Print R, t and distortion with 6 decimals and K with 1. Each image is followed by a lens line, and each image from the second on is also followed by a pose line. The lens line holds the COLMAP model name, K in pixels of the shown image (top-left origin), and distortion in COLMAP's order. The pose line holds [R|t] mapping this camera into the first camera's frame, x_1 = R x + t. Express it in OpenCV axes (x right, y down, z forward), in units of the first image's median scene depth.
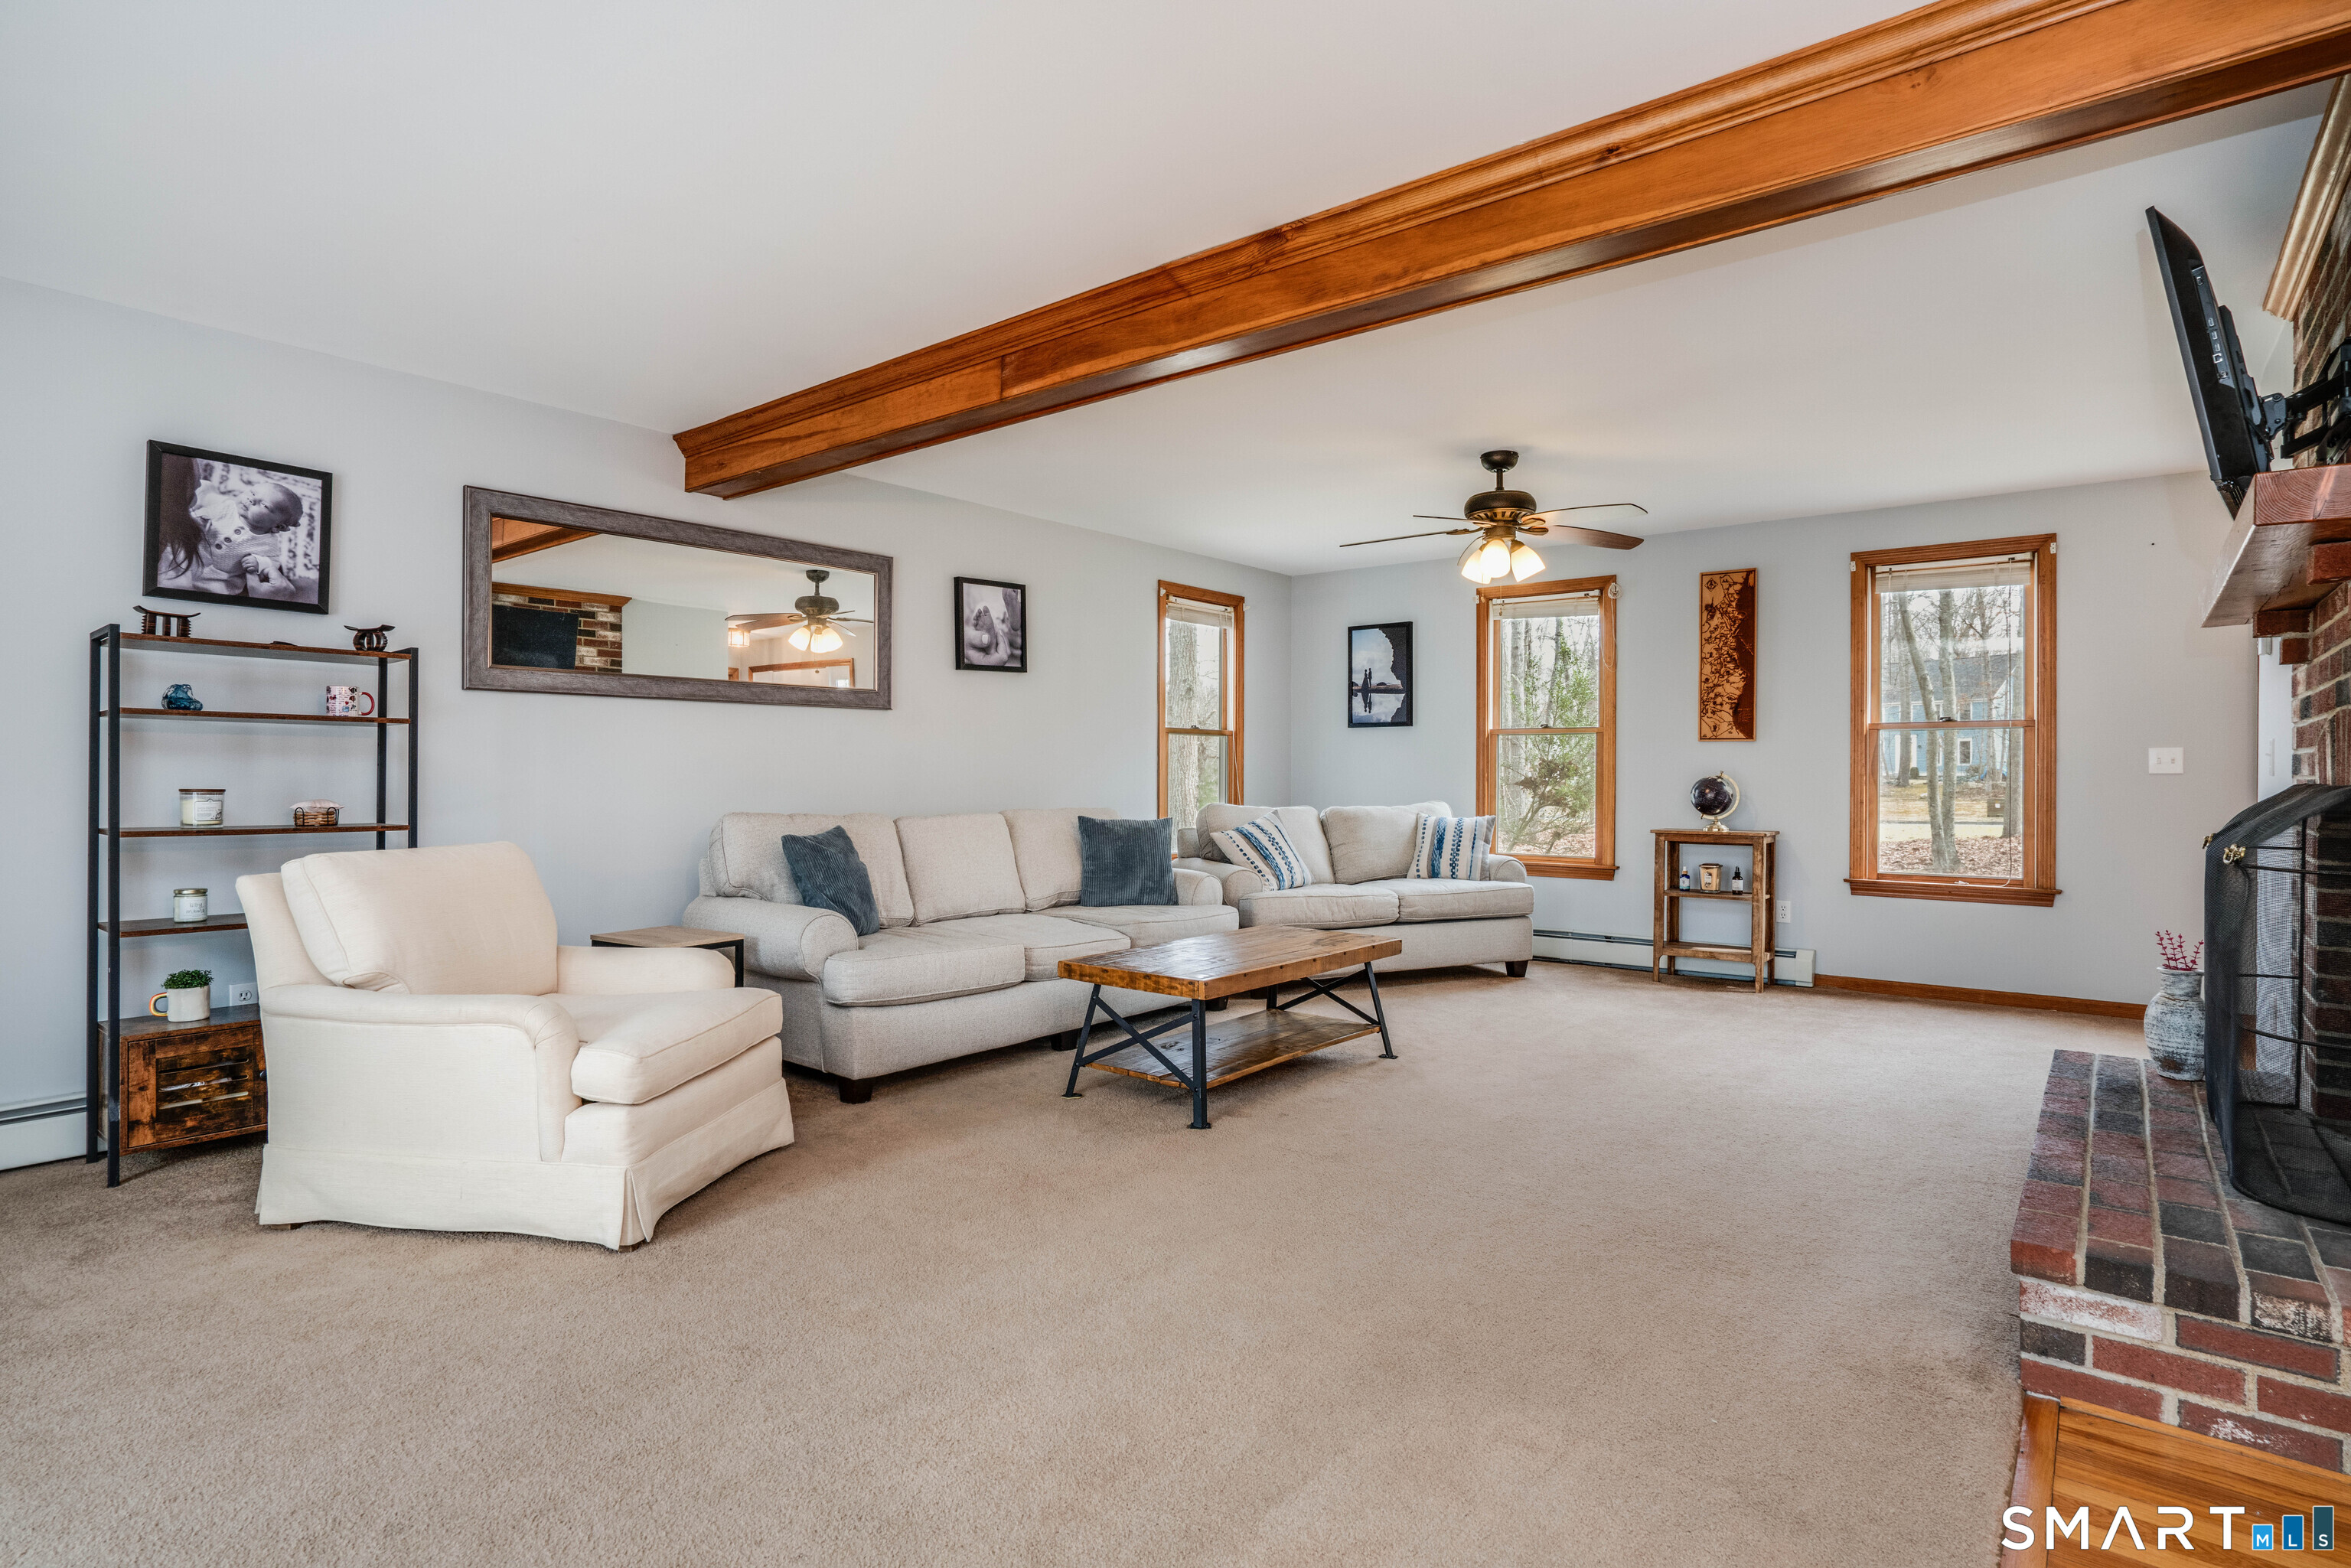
lens RADIAL K [[1192.6, 0, 1161.4], [0, 1192.6, 777.2], [0, 0, 1]] dist [-0.002217, 0.001170]
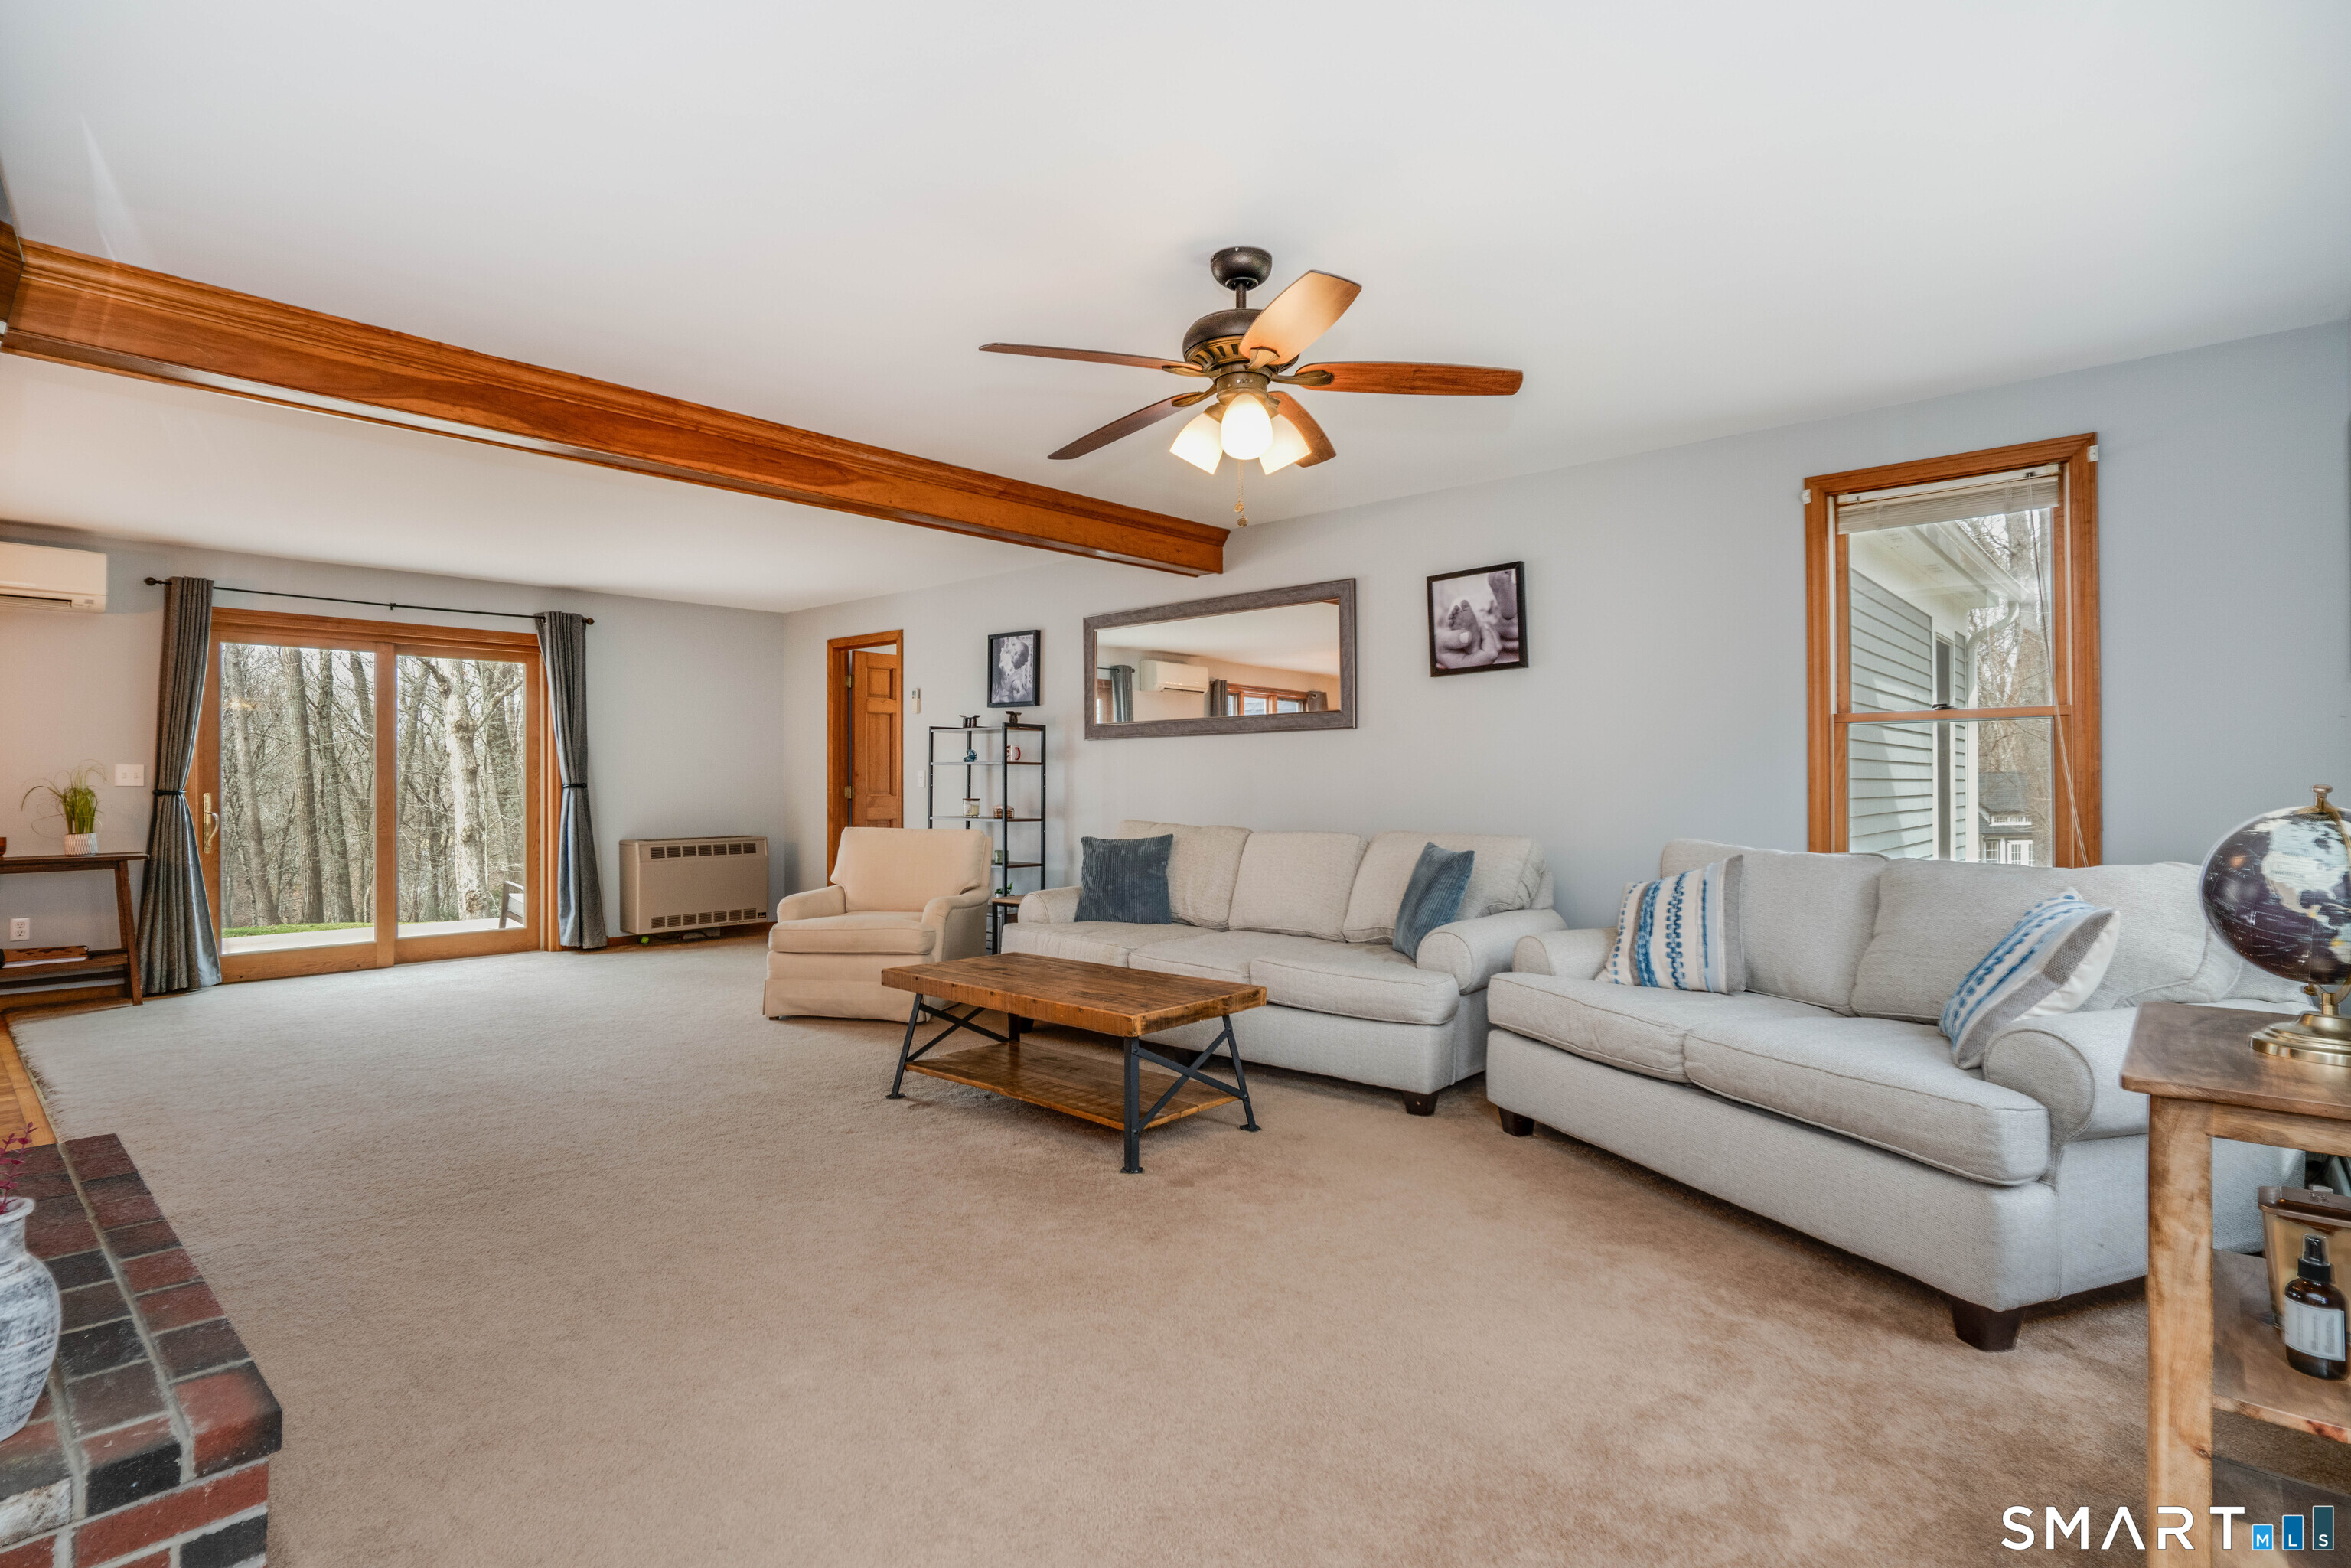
lens RADIAL K [[1192.6, 0, 1161.4], [0, 1192.6, 777.2], [0, 0, 1]] dist [-0.002217, 0.001170]
pose [[-0.048539, -0.011912, -0.998750, 0.959430], [-0.004357, 0.999922, -0.011714, -0.002771], [0.998812, 0.003783, -0.048588, 1.068059]]
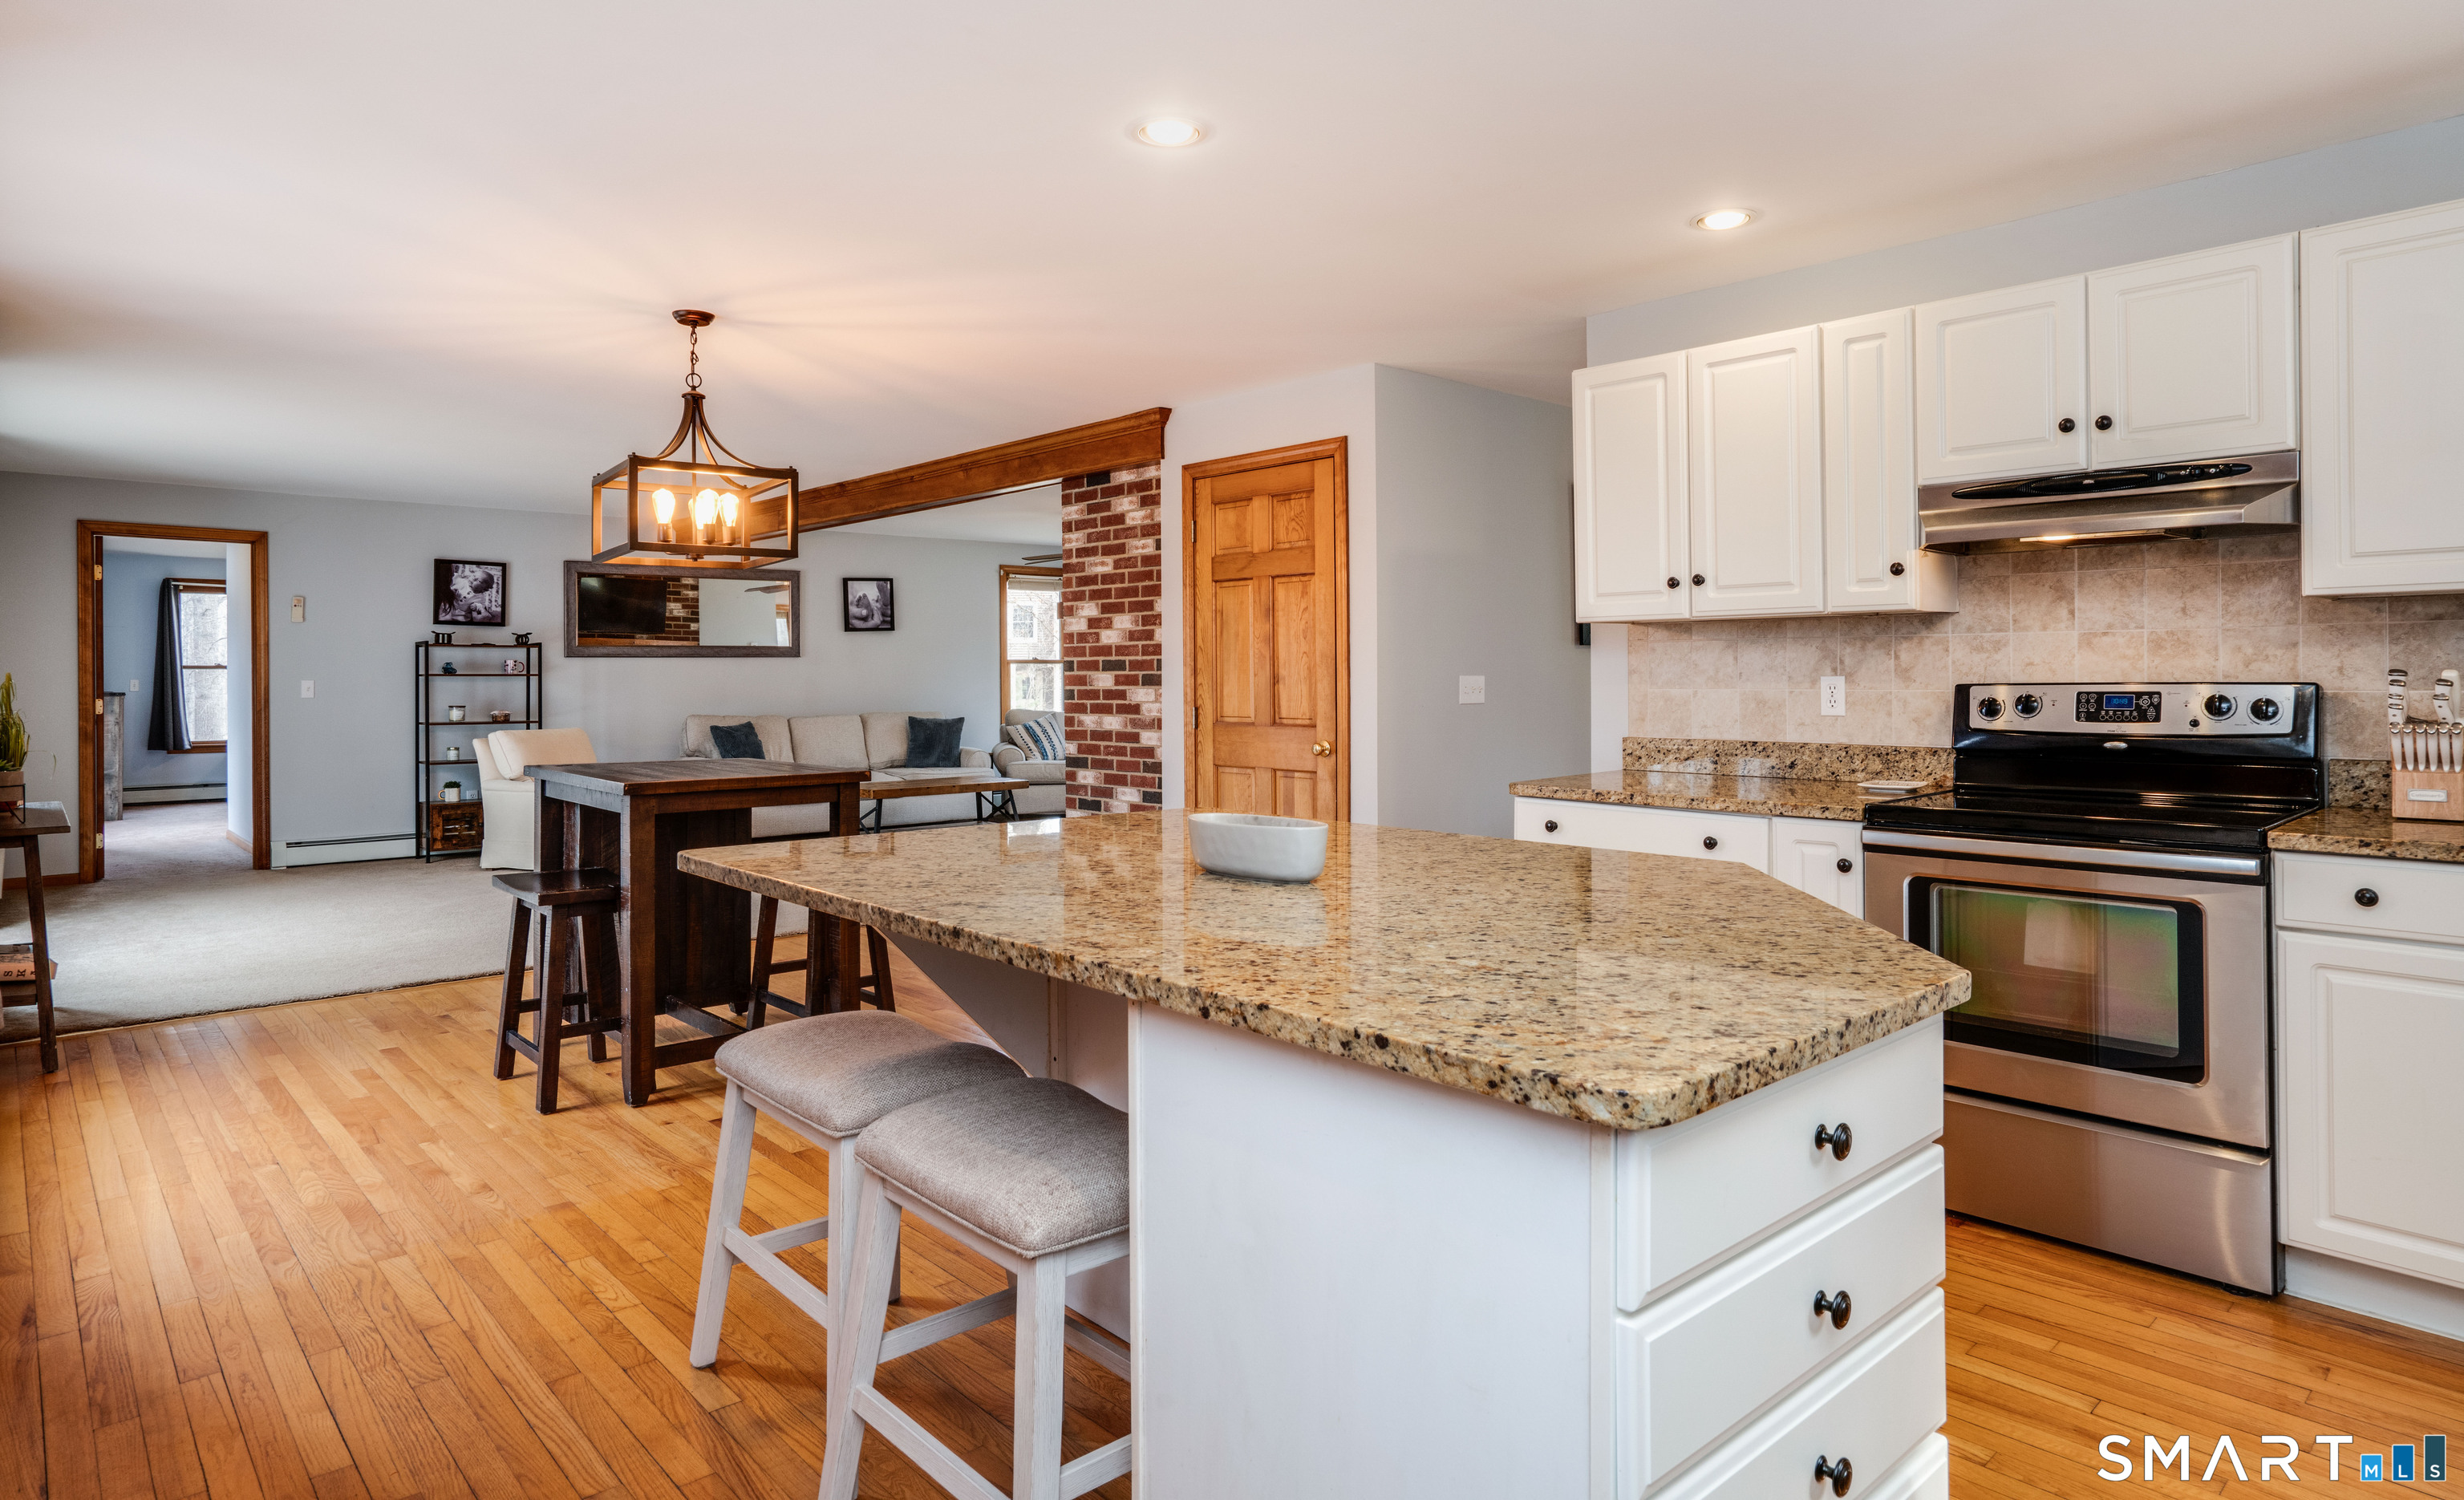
lens RADIAL K [[1388.0, 0, 1239.2], [0, 1388.0, 680.6], [0, 0, 1]] dist [-0.000835, -0.000988]
pose [[0.991942, -0.010954, -0.126220, 0.820704], [0.010929, 0.999940, -0.000892, -0.015065], [0.126223, -0.000494, 0.992002, -1.162901]]
